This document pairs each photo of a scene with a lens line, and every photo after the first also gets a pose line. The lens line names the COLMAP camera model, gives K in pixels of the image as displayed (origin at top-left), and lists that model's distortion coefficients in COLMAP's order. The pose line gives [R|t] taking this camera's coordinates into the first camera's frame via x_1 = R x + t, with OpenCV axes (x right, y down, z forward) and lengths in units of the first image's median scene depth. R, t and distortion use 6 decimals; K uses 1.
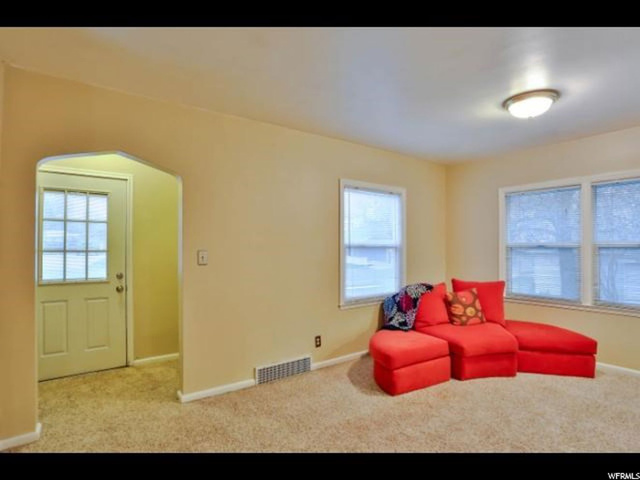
lens RADIAL K [[348.0, 0, 315.6], [0, 348.0, 242.1], [0, 0, 1]] dist [-0.005054, 0.000042]
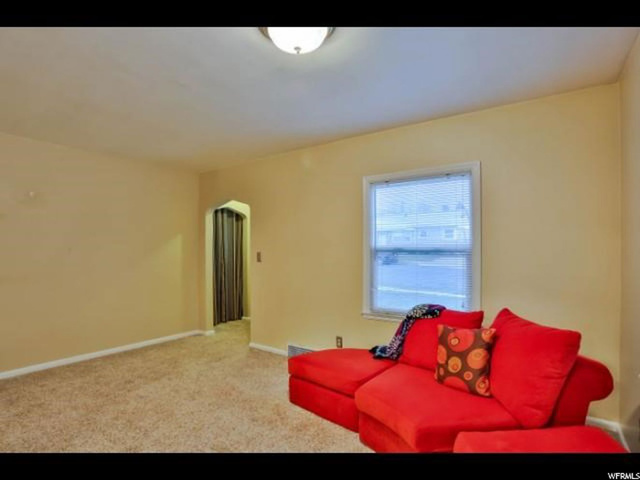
lens RADIAL K [[348.0, 0, 315.6], [0, 348.0, 242.1], [0, 0, 1]] dist [-0.005054, 0.000042]
pose [[0.274657, -0.016710, -0.961397, 0.939025], [0.018577, 0.999755, -0.012070, 0.000477], [0.961363, -0.014544, 0.274900, 0.626320]]
